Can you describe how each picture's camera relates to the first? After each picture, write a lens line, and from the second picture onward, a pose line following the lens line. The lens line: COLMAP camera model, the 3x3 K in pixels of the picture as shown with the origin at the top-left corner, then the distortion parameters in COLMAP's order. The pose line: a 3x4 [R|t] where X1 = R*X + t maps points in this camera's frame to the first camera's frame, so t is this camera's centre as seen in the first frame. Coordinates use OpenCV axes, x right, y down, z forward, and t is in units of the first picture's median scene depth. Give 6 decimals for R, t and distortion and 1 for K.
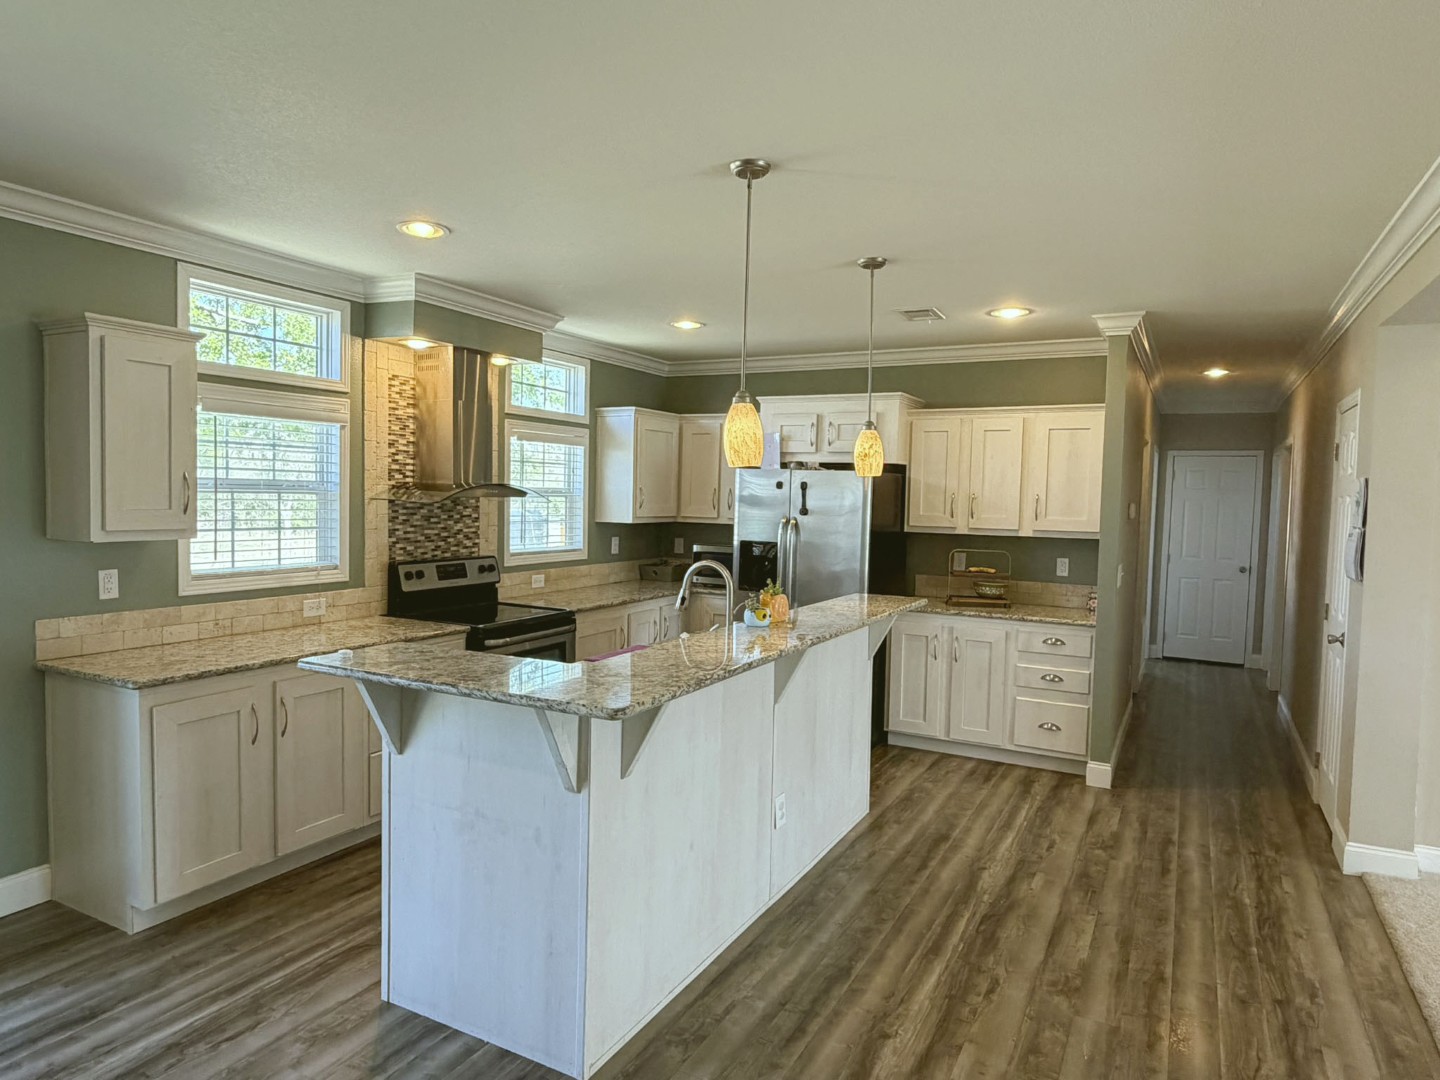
lens RADIAL K [[889.2, 0, 713.3], [0, 889.2, 541.7], [0, 0, 1]] dist [0.003705, -0.000661]
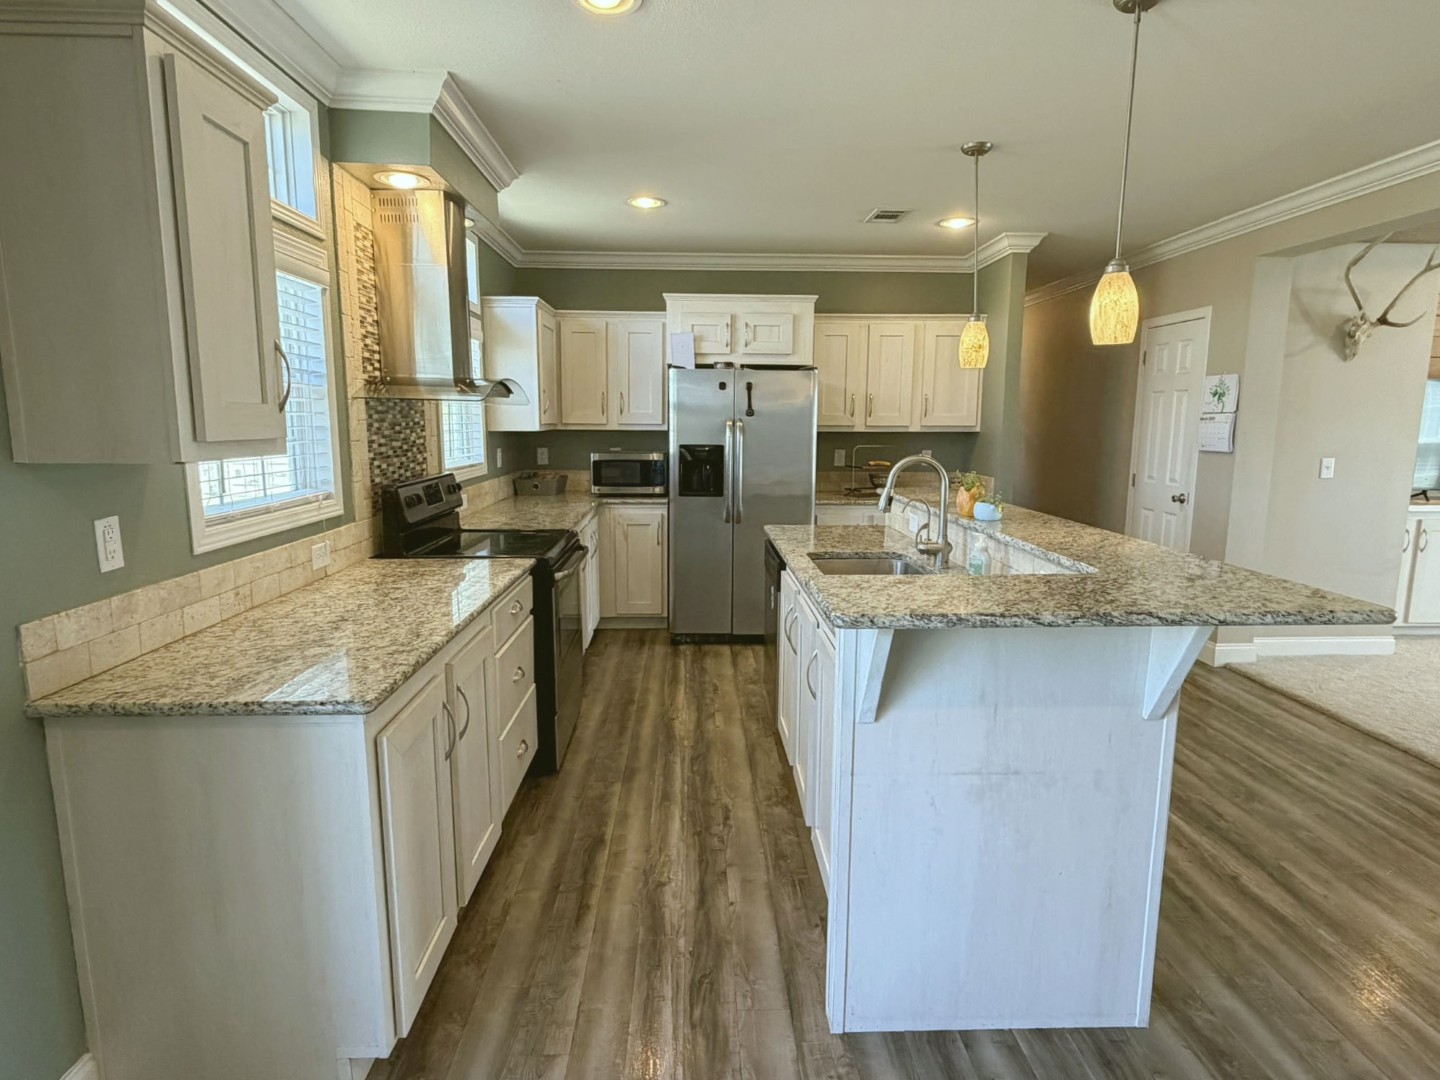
lens RADIAL K [[790.4, 0, 721.2], [0, 790.4, 537.1], [0, 0, 1]] dist [-0.001762, 0.005898]
pose [[0.863191, -0.092578, 0.496317, -0.432684], [0.040760, 0.992614, 0.114263, 0.002036], [-0.503230, -0.078401, 0.860589, 0.281032]]
